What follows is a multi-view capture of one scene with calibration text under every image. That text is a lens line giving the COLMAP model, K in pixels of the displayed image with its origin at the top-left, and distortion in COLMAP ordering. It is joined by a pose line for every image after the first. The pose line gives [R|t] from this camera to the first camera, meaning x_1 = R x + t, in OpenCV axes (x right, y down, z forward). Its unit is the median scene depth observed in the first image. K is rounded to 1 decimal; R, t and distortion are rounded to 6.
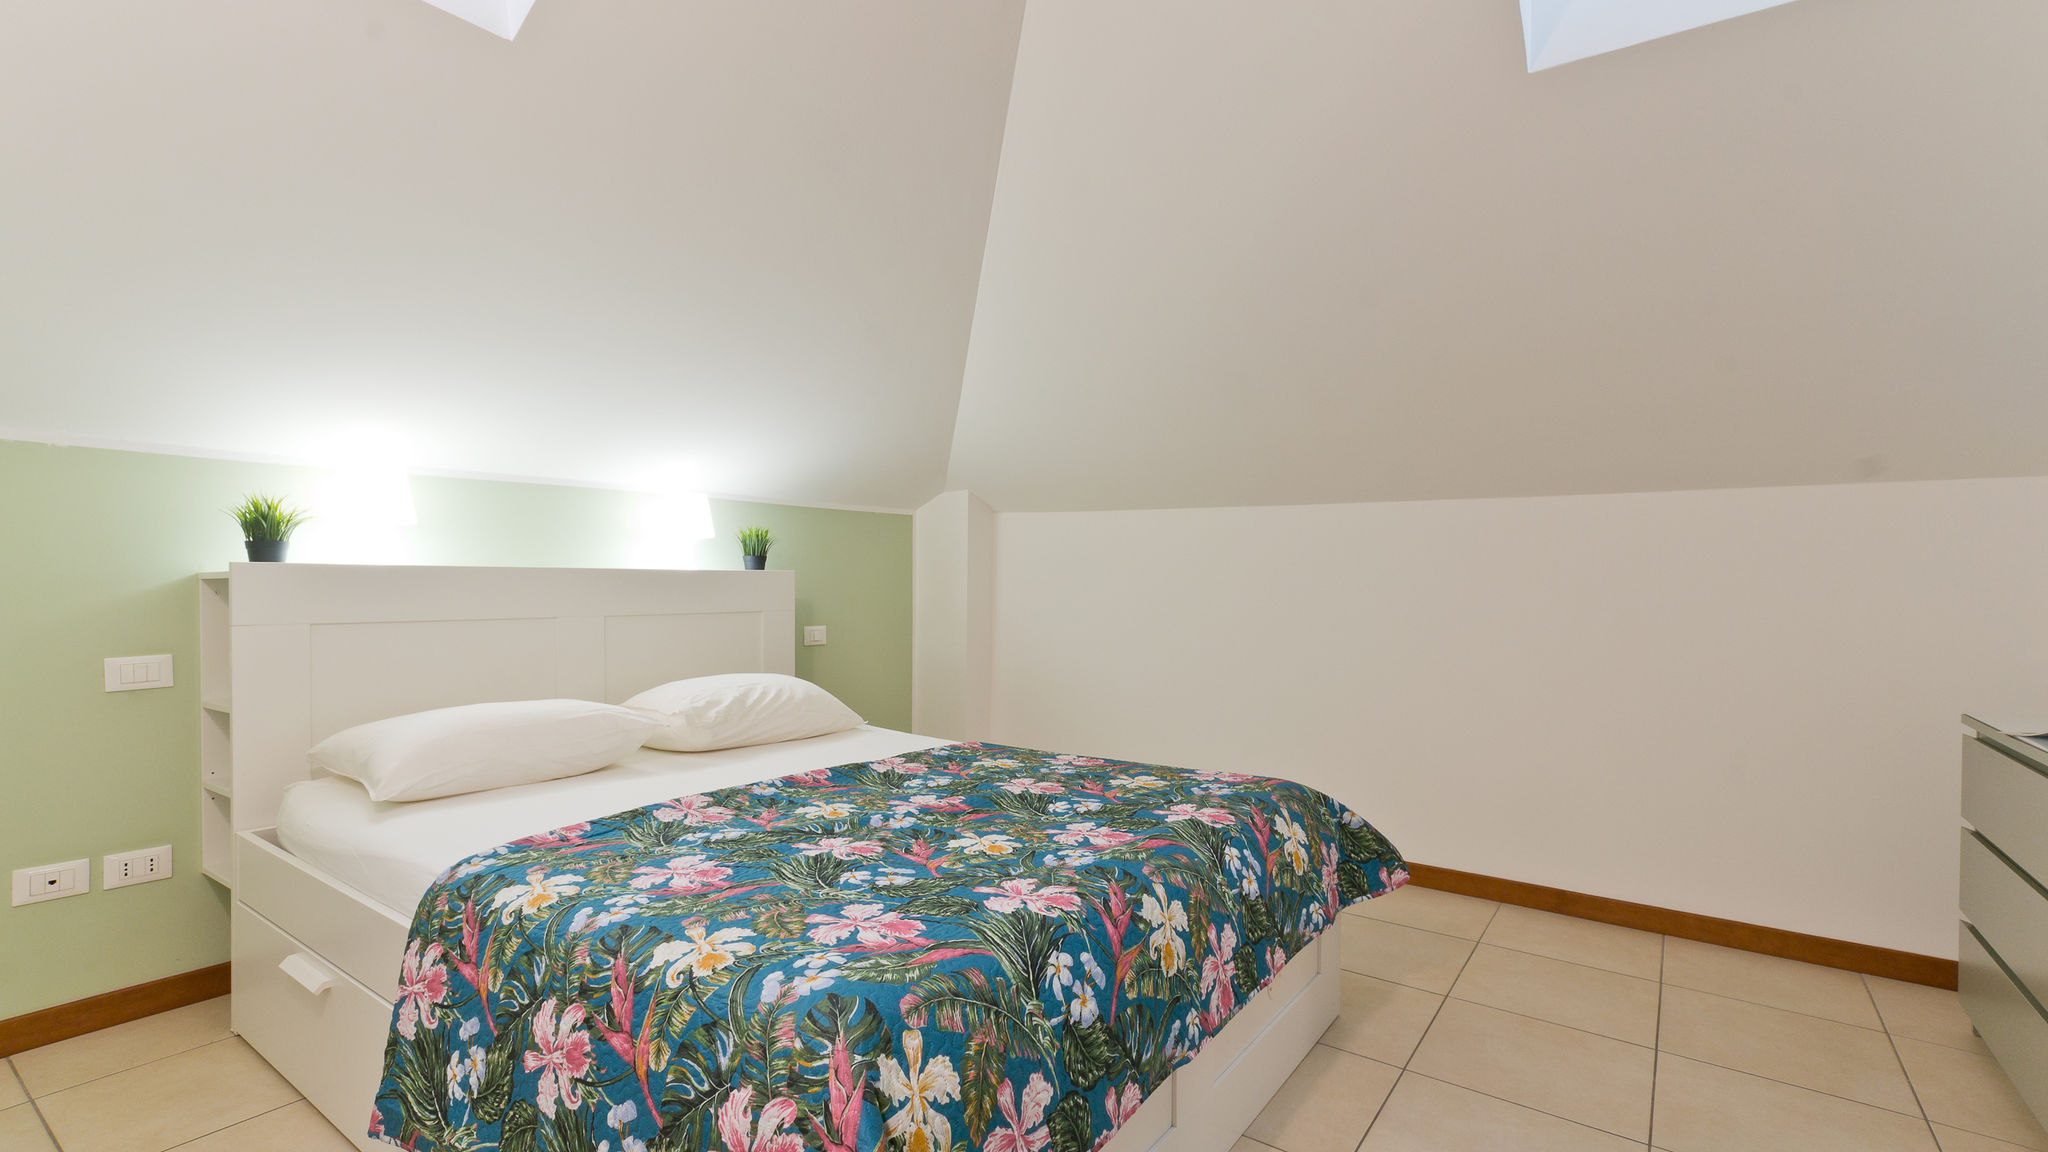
lens RADIAL K [[910.8, 0, 1026.4], [0, 910.8, 579.5], [0, 0, 1]] dist [0.004711, 0.000732]
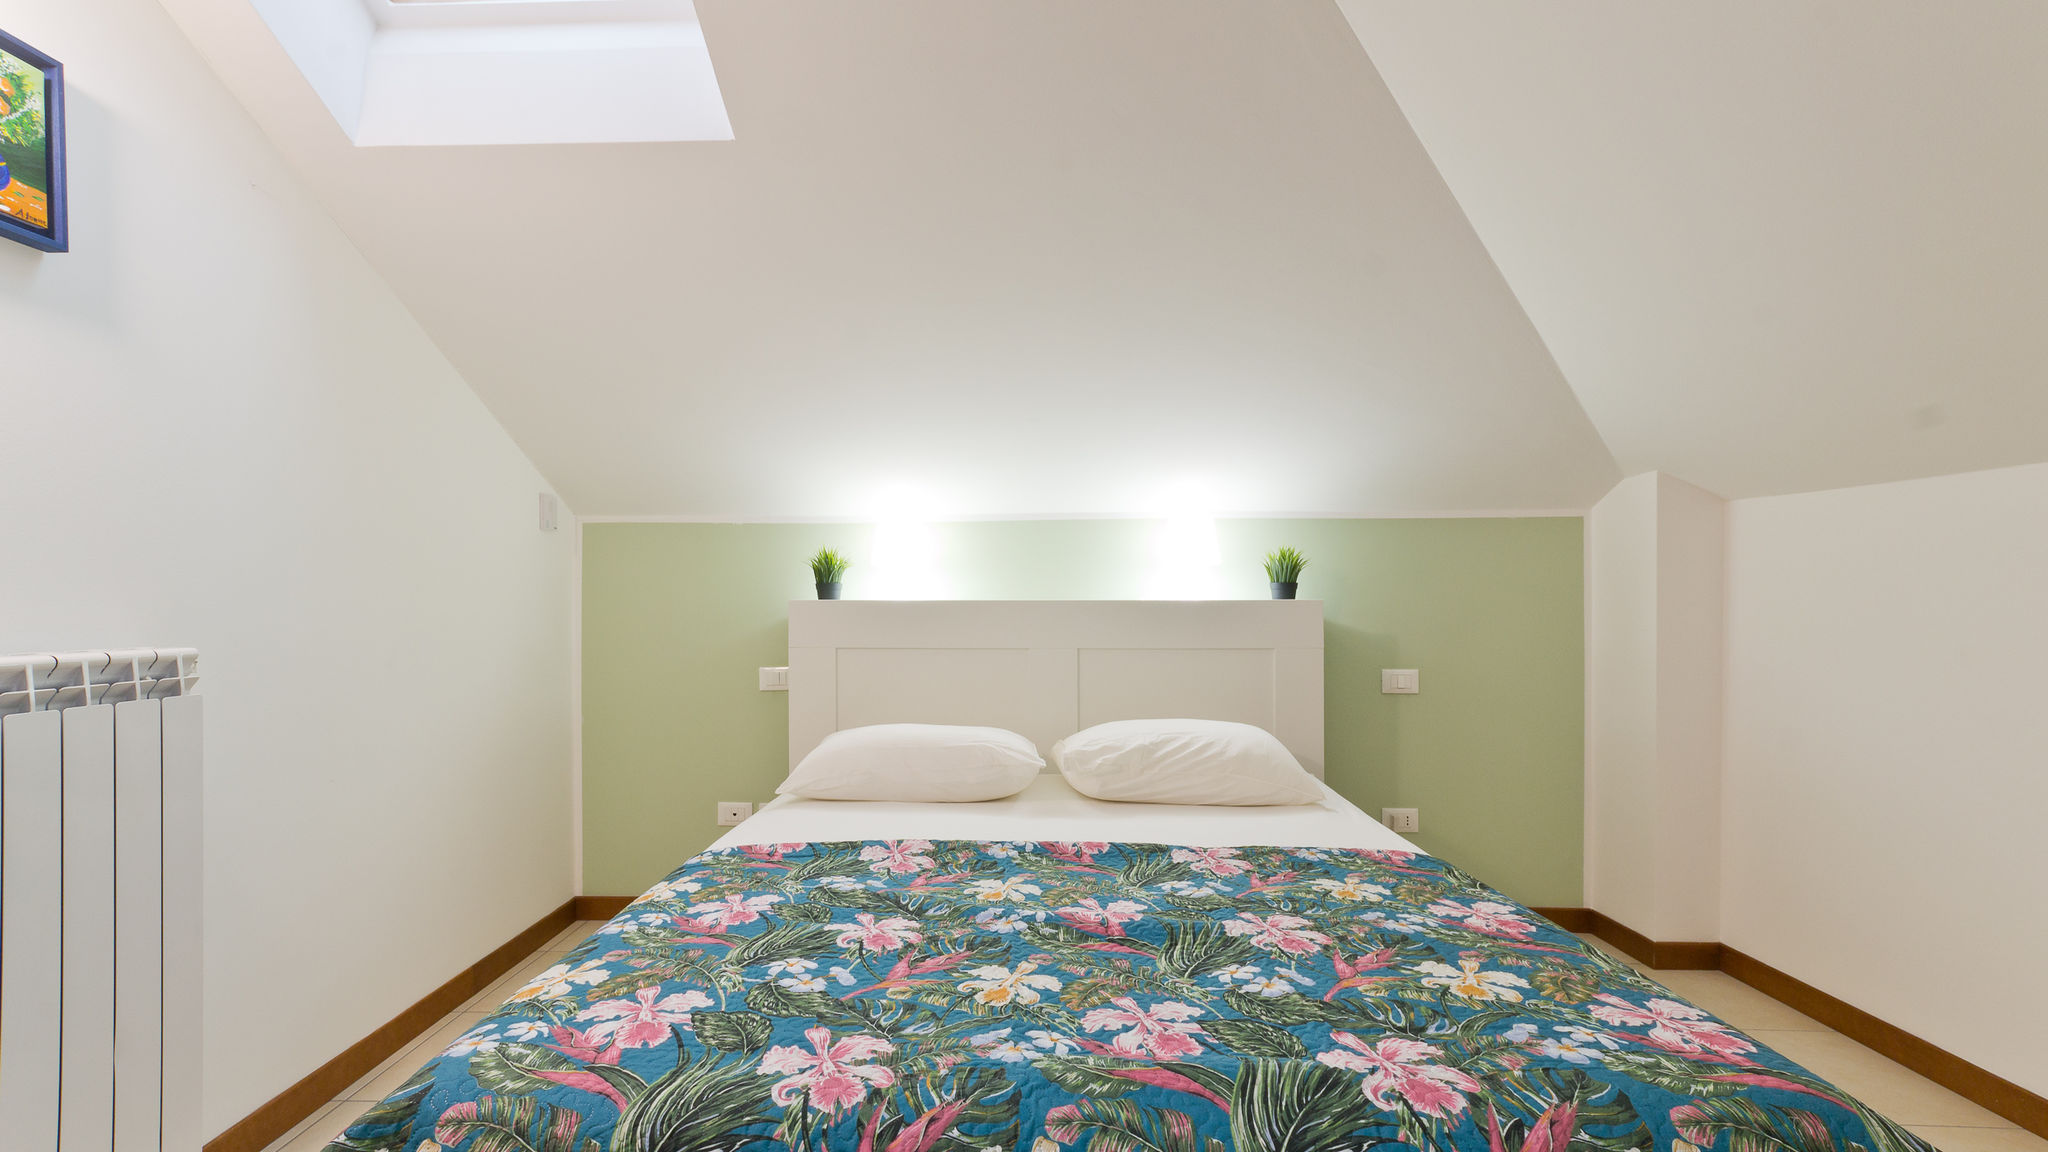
lens RADIAL K [[950.5, 0, 990.7], [0, 950.5, 581.4], [0, 0, 1]] dist [0.000512, 0.000000]
pose [[0.570094, -0.028976, -0.821068, 0.533622], [0.002940, 0.999443, -0.033229, 0.002722], [0.821574, 0.016530, 0.569862, 0.537298]]
